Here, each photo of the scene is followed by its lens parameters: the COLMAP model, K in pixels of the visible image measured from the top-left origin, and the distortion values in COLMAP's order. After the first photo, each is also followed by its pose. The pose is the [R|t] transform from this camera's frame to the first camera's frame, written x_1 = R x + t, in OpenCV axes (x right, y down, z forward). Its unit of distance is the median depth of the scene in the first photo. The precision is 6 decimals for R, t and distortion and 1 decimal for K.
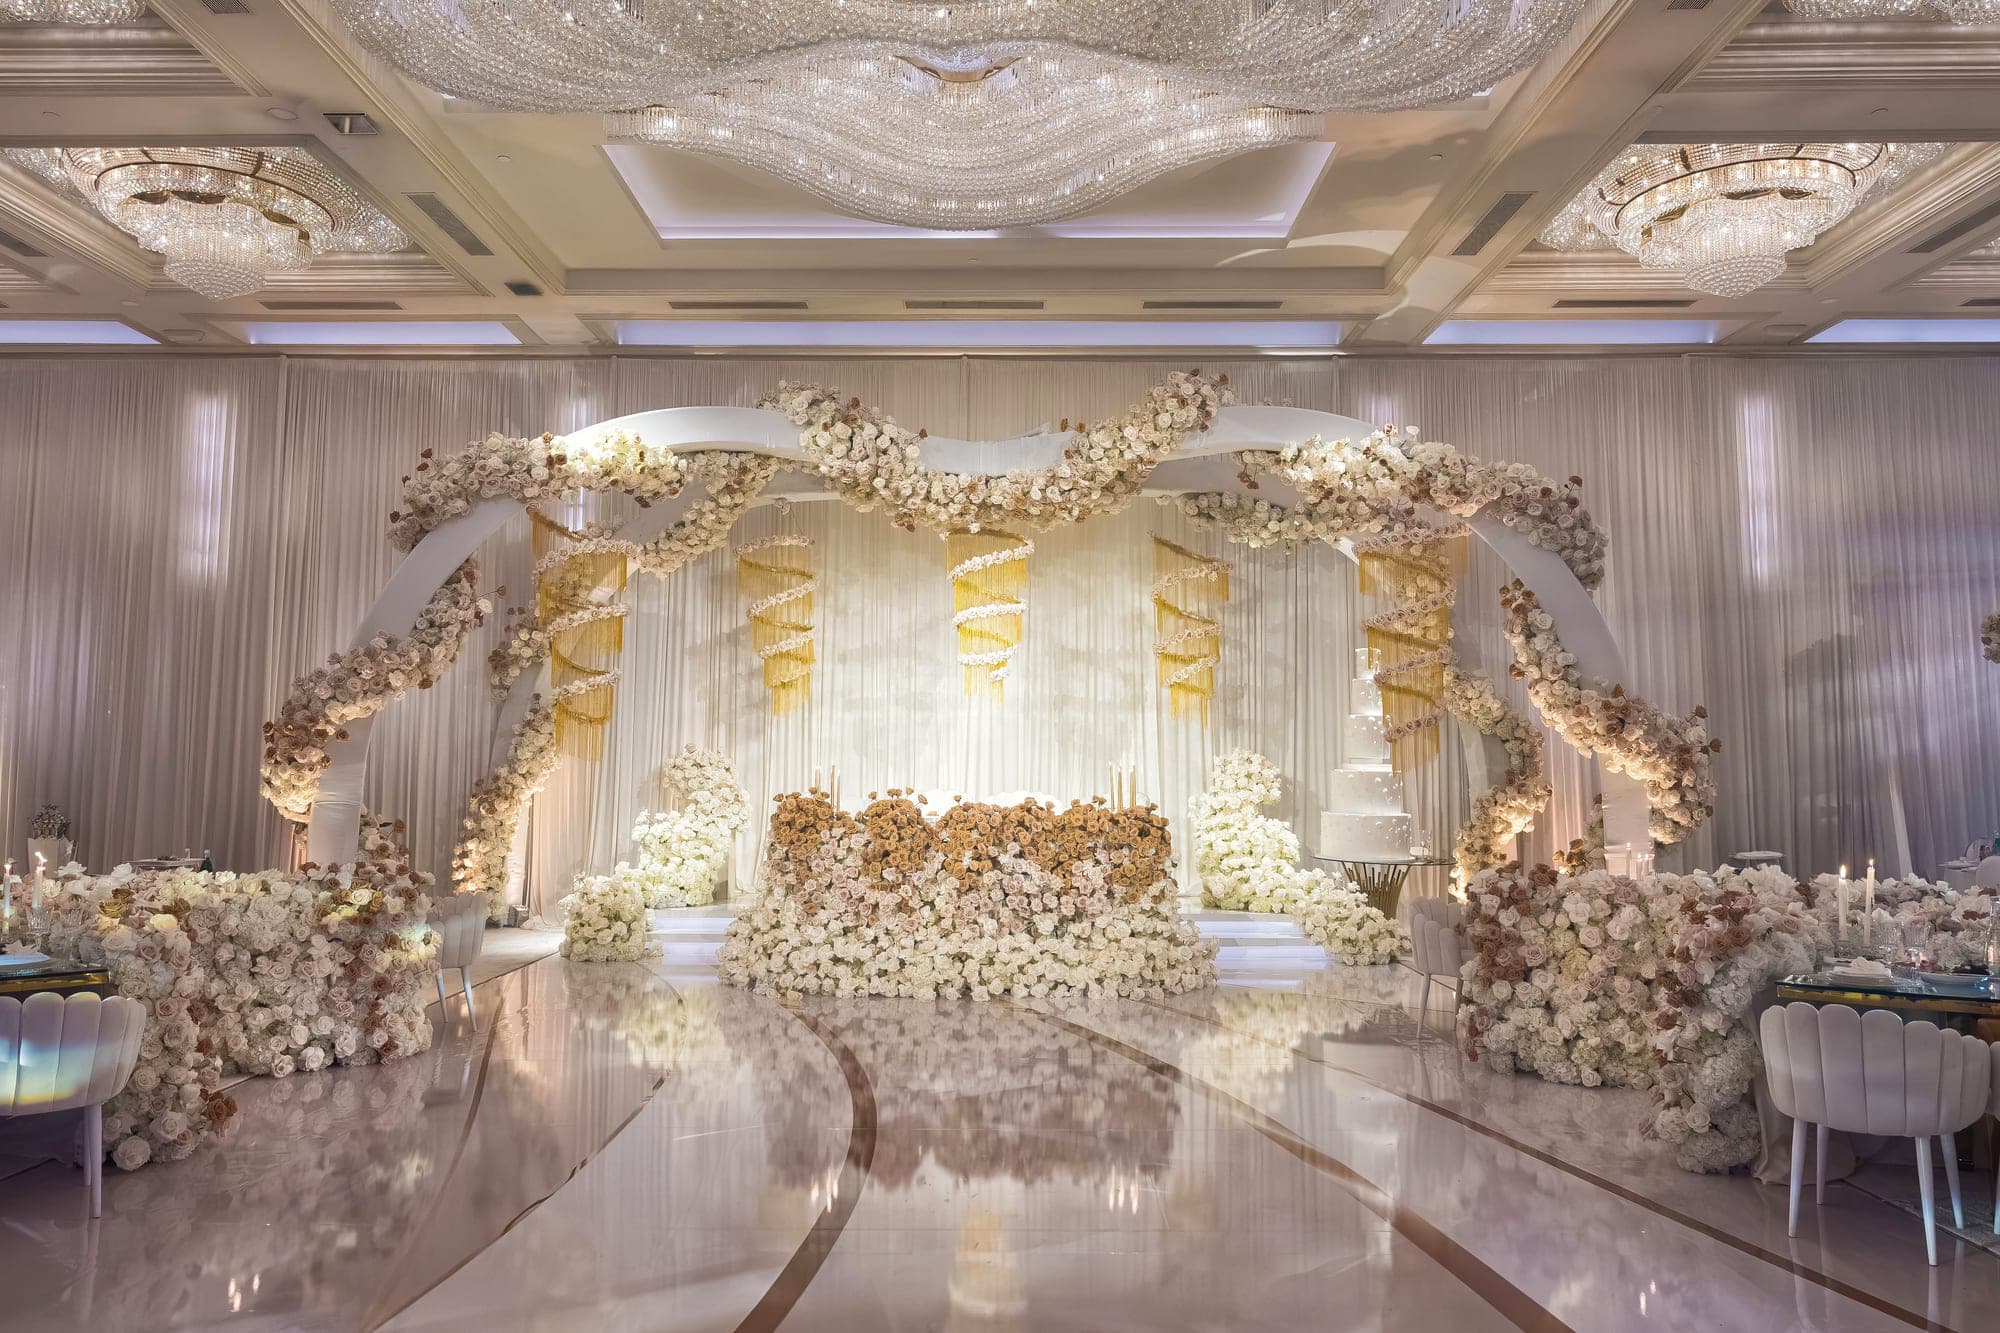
lens RADIAL K [[1387.4, 0, 973.4], [0, 1387.4, 671.2], [0, 0, 1]] dist [0.025842, 0.009370]
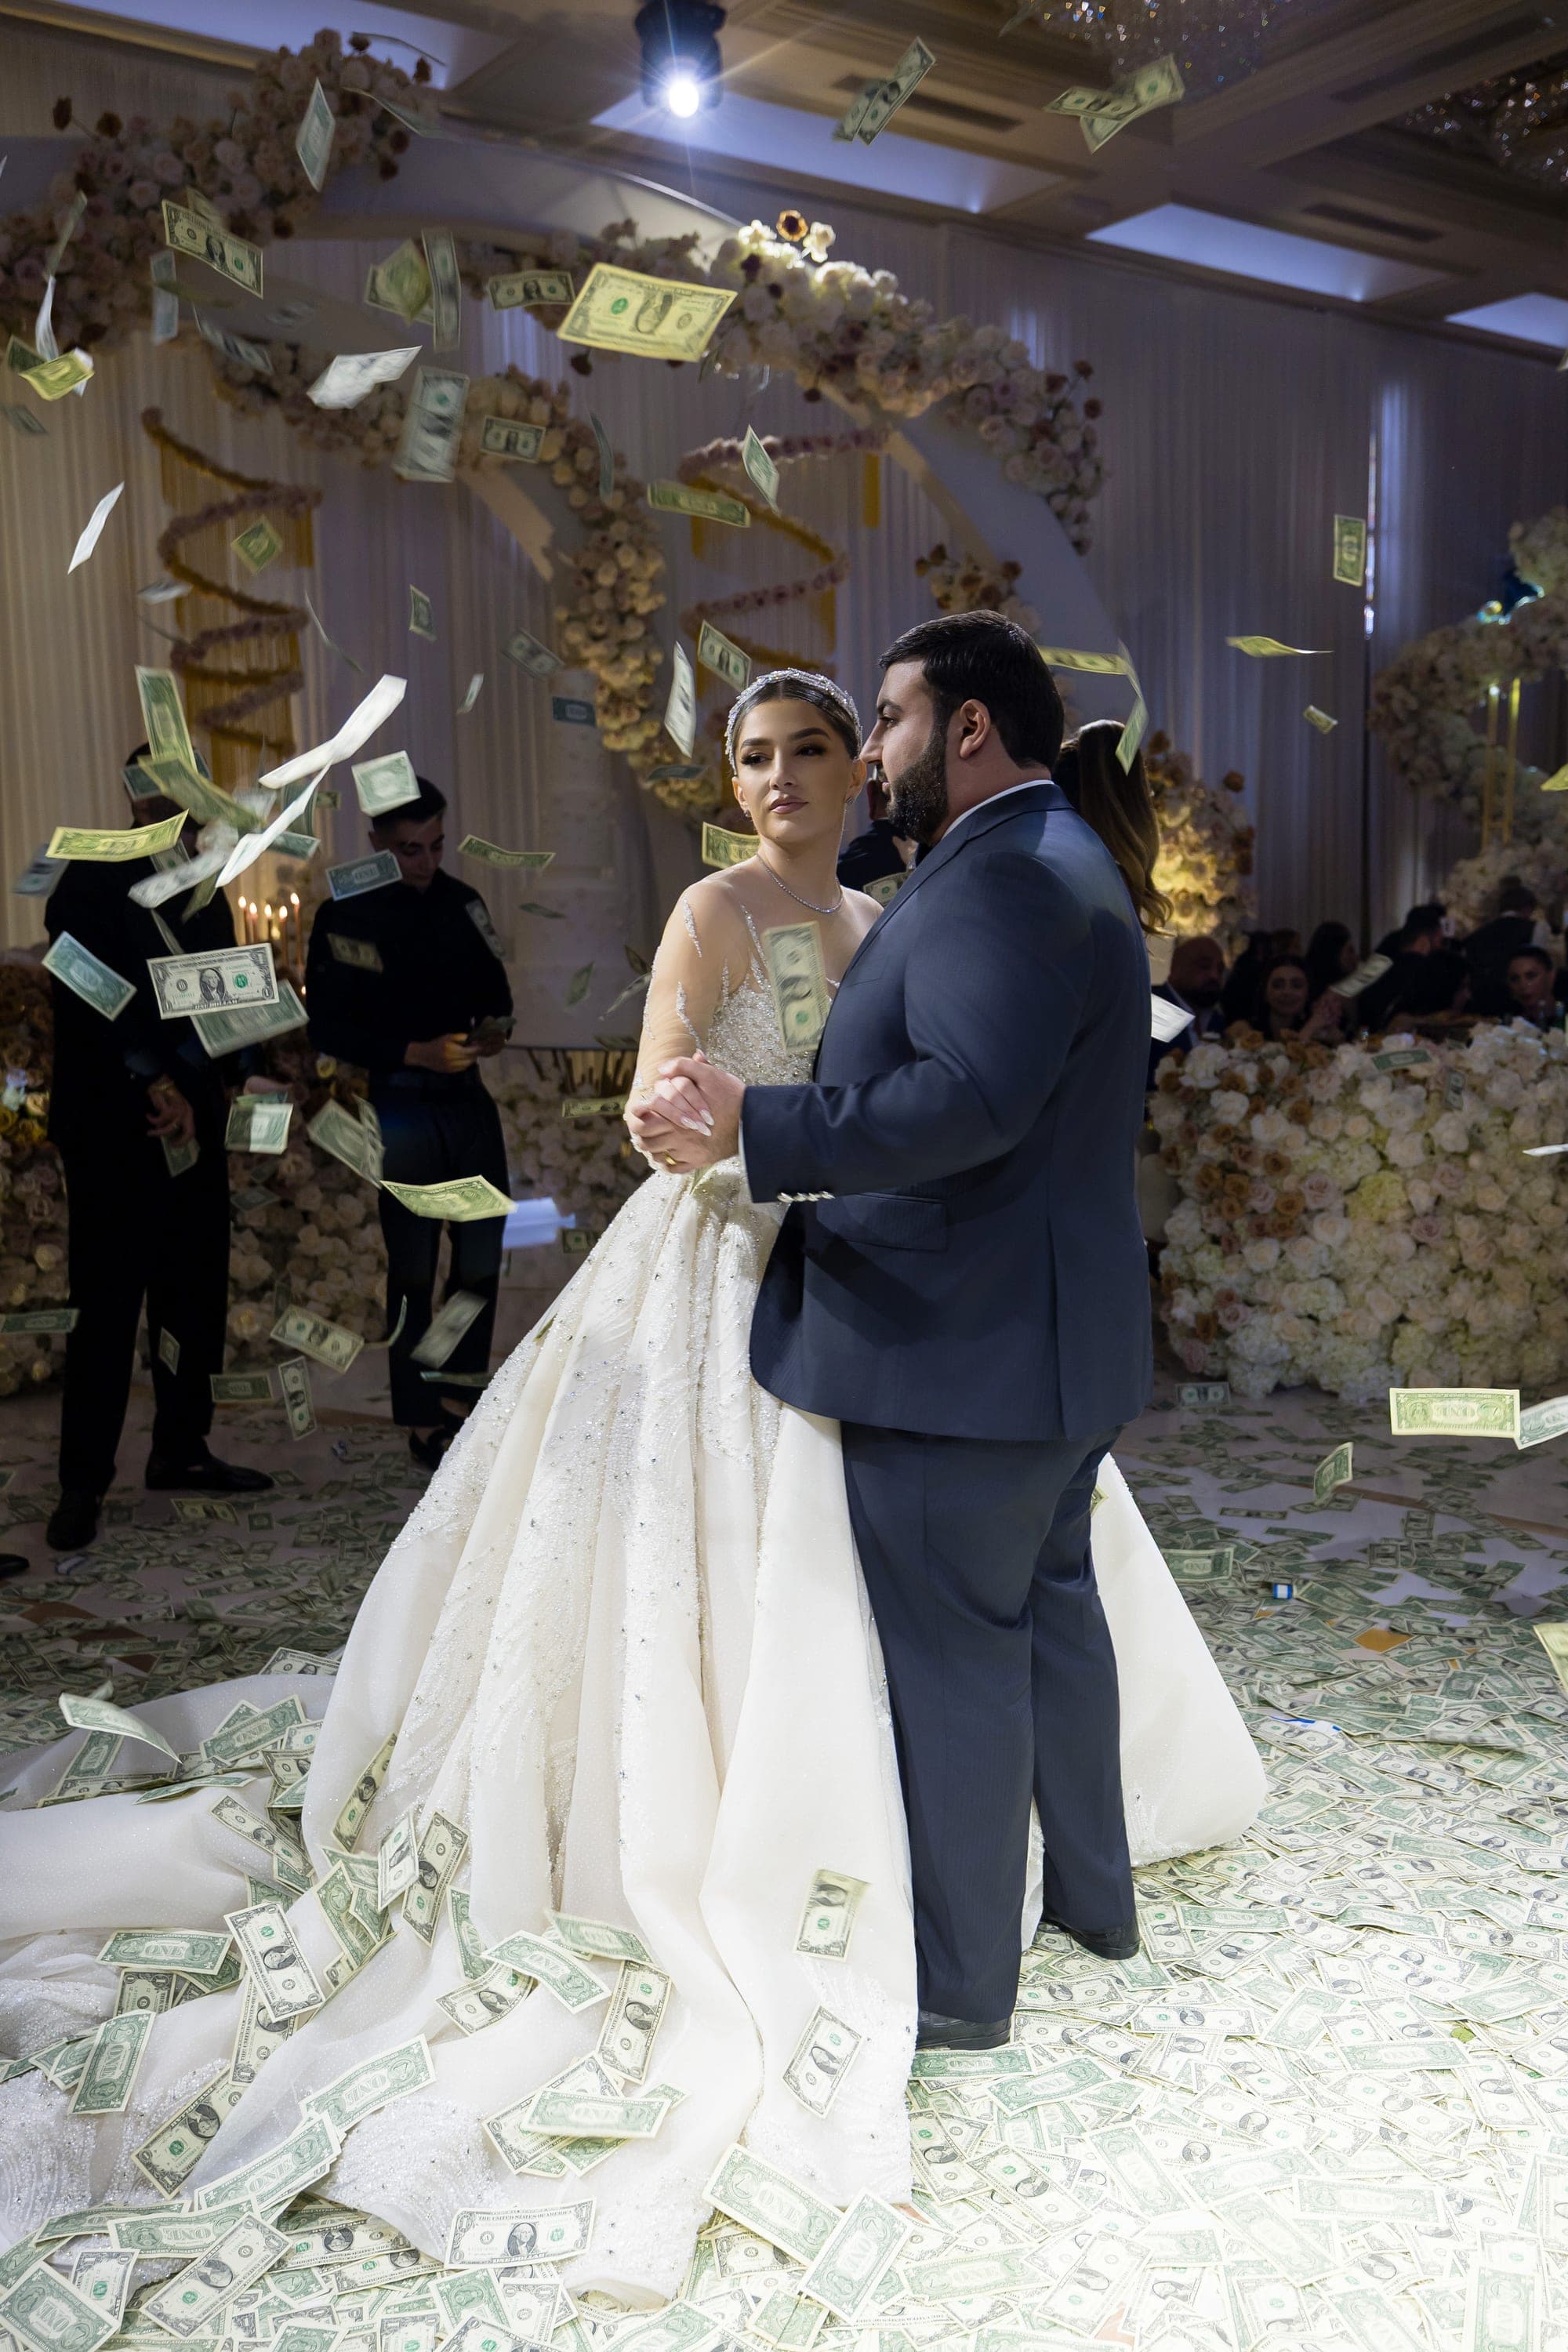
lens RADIAL K [[2067.5, 0, 776.2], [0, 2067.5, 1195.0], [0, 0, 1]] dist [0.000278, 0.009501]
pose [[0.816076, -0.096380, 0.569852, -0.174093], [-0.023103, 0.979769, 0.198796, 0.027815], [-0.577483, -0.175398, 0.797339, 0.298930]]
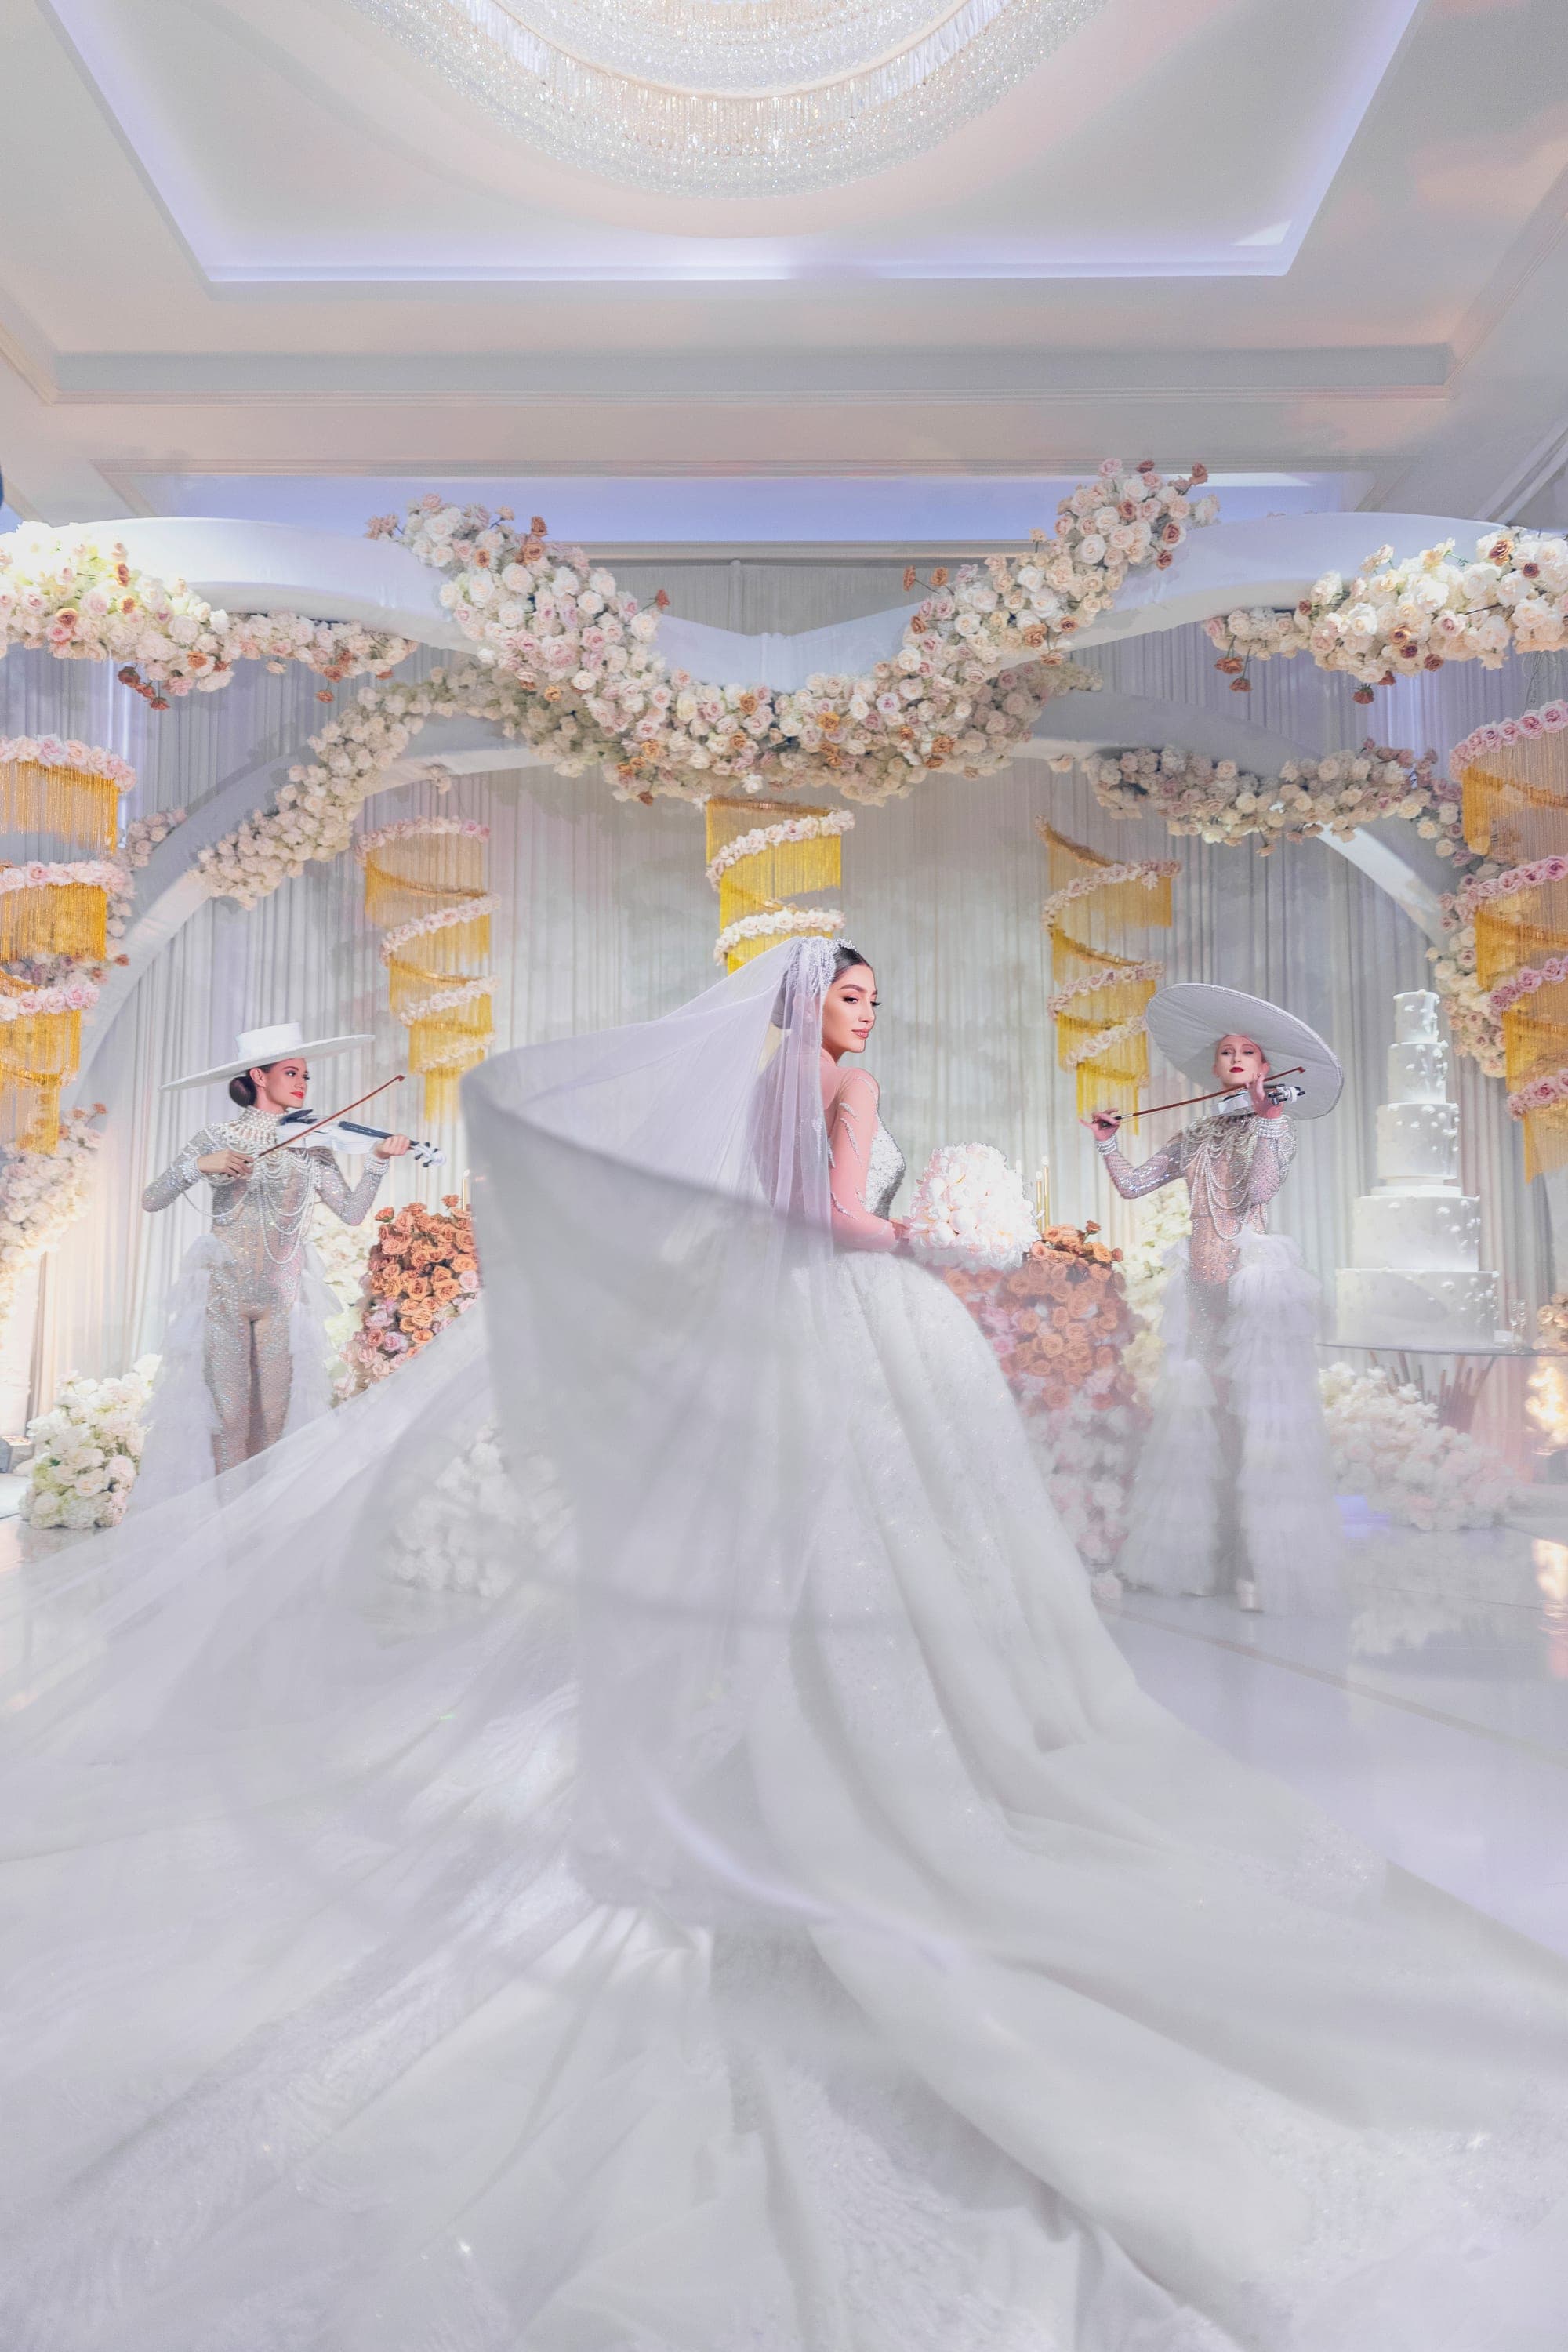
lens RADIAL K [[1631.5, 0, 758.1], [0, 1631.5, 1163.2], [0, 0, 1]] dist [0.025842, 0.009370]
pose [[0.999991, -0.003132, 0.002997, 0.000716], [0.003171, 0.999910, -0.013041, 0.076877], [-0.002956, 0.013050, 0.999910, 0.360307]]
